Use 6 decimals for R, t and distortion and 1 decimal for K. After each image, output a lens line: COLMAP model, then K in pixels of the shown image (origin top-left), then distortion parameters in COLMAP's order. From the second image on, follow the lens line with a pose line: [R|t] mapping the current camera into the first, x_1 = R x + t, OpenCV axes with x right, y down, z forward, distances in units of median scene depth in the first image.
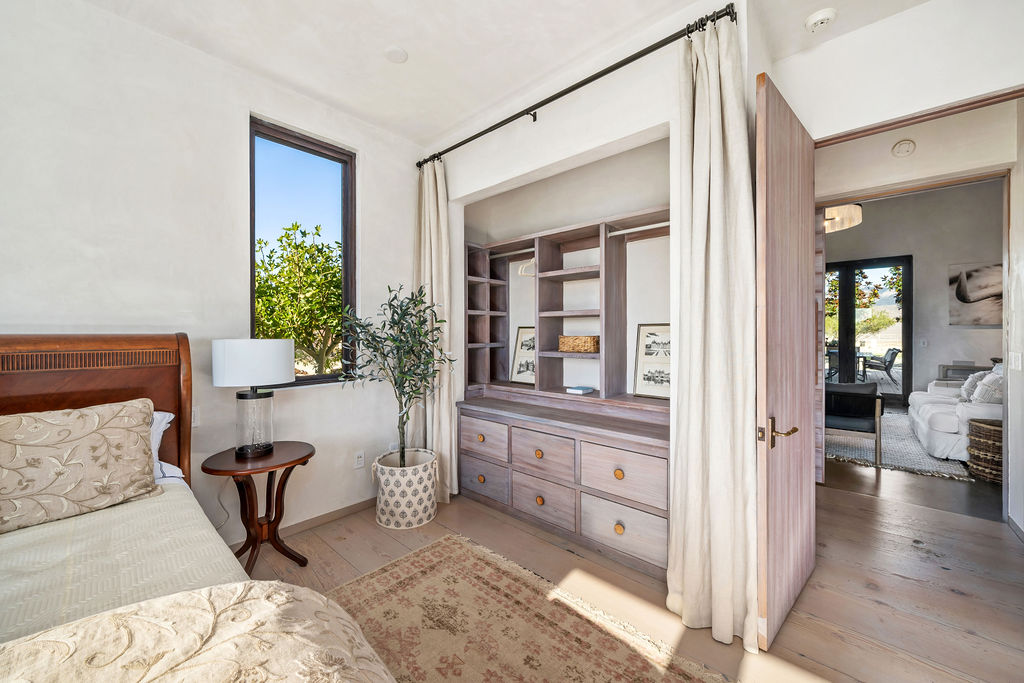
lens RADIAL K [[390.1, 0, 506.6], [0, 390.1, 335.3], [0, 0, 1]] dist [-0.001780, -0.000740]
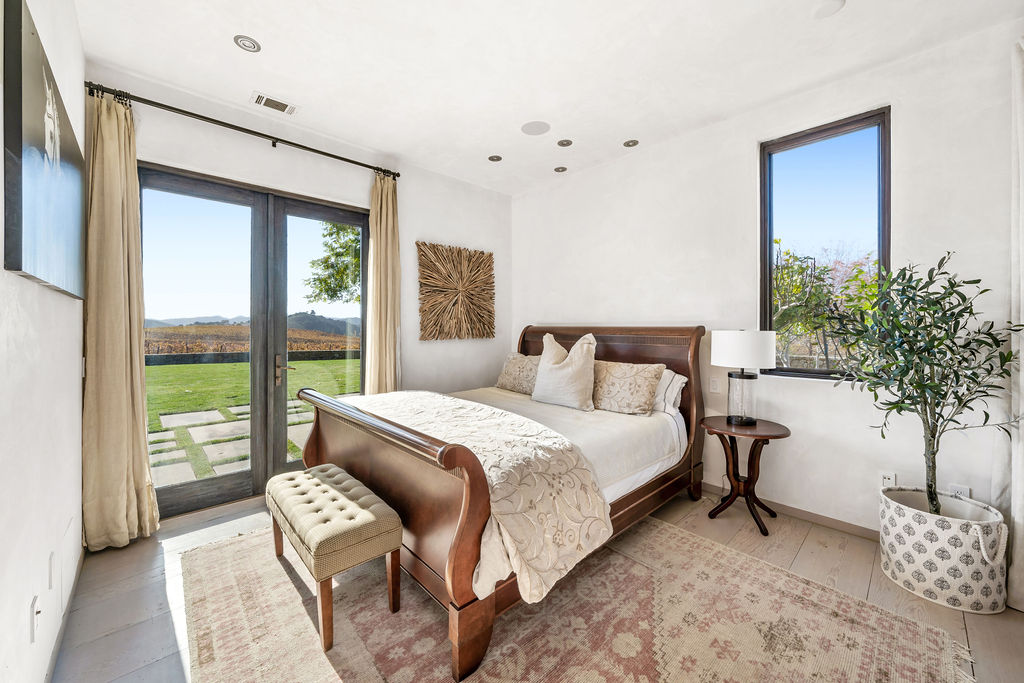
lens RADIAL K [[390.1, 0, 508.2], [0, 390.1, 334.5], [0, 0, 1]] dist [-0.001780, -0.000740]
pose [[-0.087493, 0.022053, -0.995921, 0.656877], [-0.007071, 0.999716, 0.022758, -0.002196], [0.996140, 0.009033, -0.087312, 0.368988]]
